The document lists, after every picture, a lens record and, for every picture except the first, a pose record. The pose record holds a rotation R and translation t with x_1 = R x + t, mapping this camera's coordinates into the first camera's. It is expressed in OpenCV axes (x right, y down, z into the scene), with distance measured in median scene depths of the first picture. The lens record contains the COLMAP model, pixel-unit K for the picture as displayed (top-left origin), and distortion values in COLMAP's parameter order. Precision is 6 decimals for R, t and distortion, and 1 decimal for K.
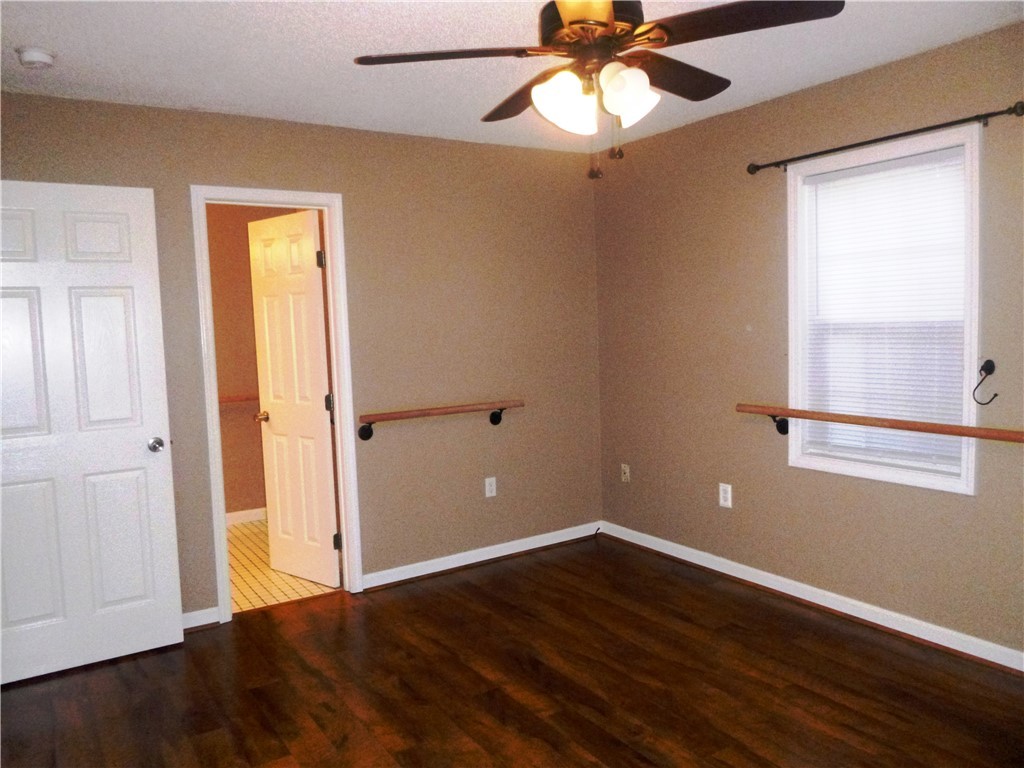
lens RADIAL K [[758.3, 0, 515.0], [0, 758.3, 382.1], [0, 0, 1]] dist [-0.022200, -0.002356]
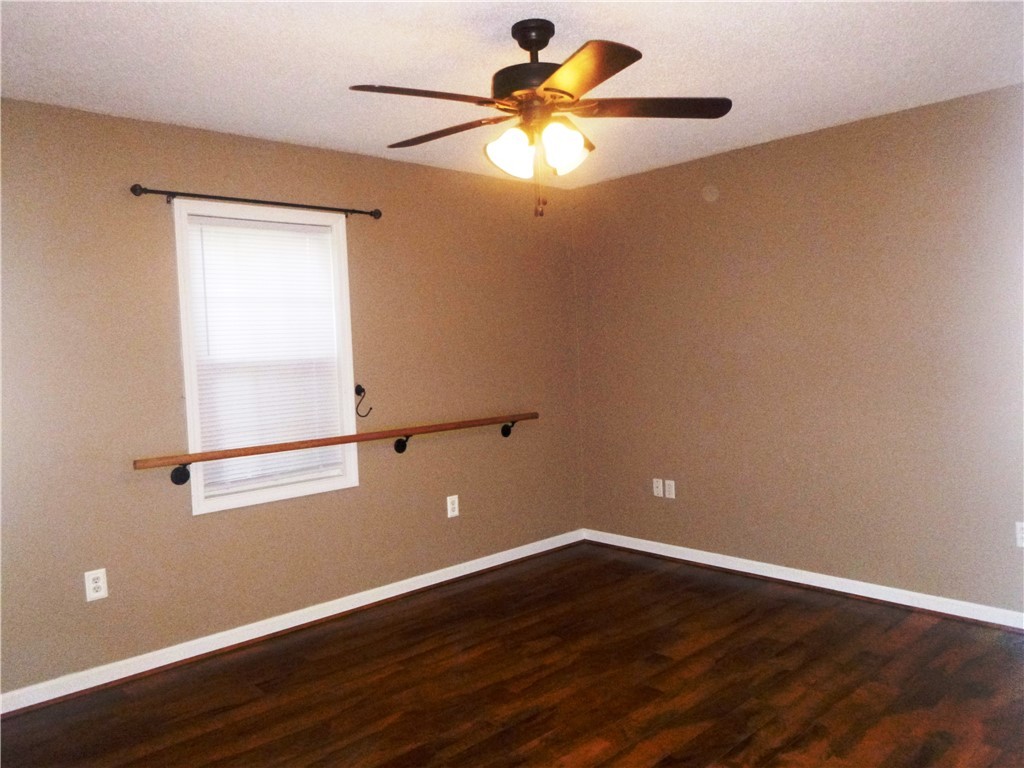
lens RADIAL K [[758.3, 0, 508.5], [0, 758.3, 377.1], [0, 0, 1]] dist [-0.022200, -0.002356]
pose [[-0.171846, 0.000001, 0.985124, -0.682584], [0.123915, 0.992057, 0.021615, -0.034106], [-0.977299, 0.125786, -0.170481, 0.824580]]
